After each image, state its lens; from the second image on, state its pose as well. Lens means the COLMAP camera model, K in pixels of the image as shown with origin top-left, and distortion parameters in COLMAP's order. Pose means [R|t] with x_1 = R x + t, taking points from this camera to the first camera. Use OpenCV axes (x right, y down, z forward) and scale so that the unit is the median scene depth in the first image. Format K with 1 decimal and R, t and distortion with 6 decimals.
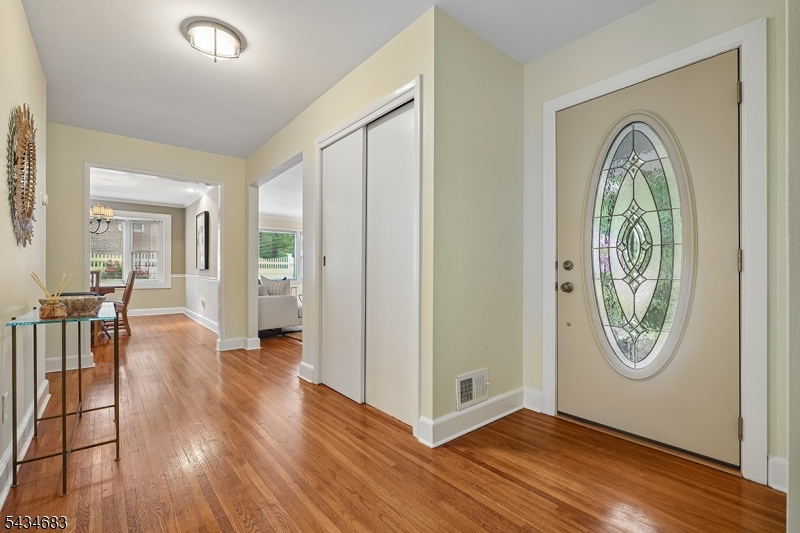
lens RADIAL K [[361.7, 0, 397.5], [0, 361.7, 273.6], [0, 0, 1]] dist [-0.005017, 0.000799]
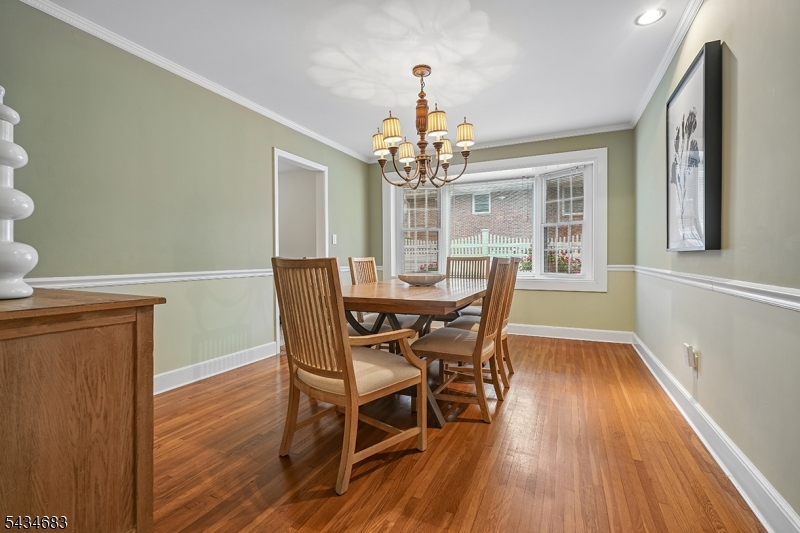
lens RADIAL K [[361.7, 0, 395.9], [0, 361.7, 264.9], [0, 0, 1]] dist [-0.005017, 0.000799]
pose [[0.439540, 0.001359, -0.898222, -0.299024], [0.005712, 0.999974, 0.004308, -0.002060], [0.898205, -0.007025, 0.439521, 0.506100]]
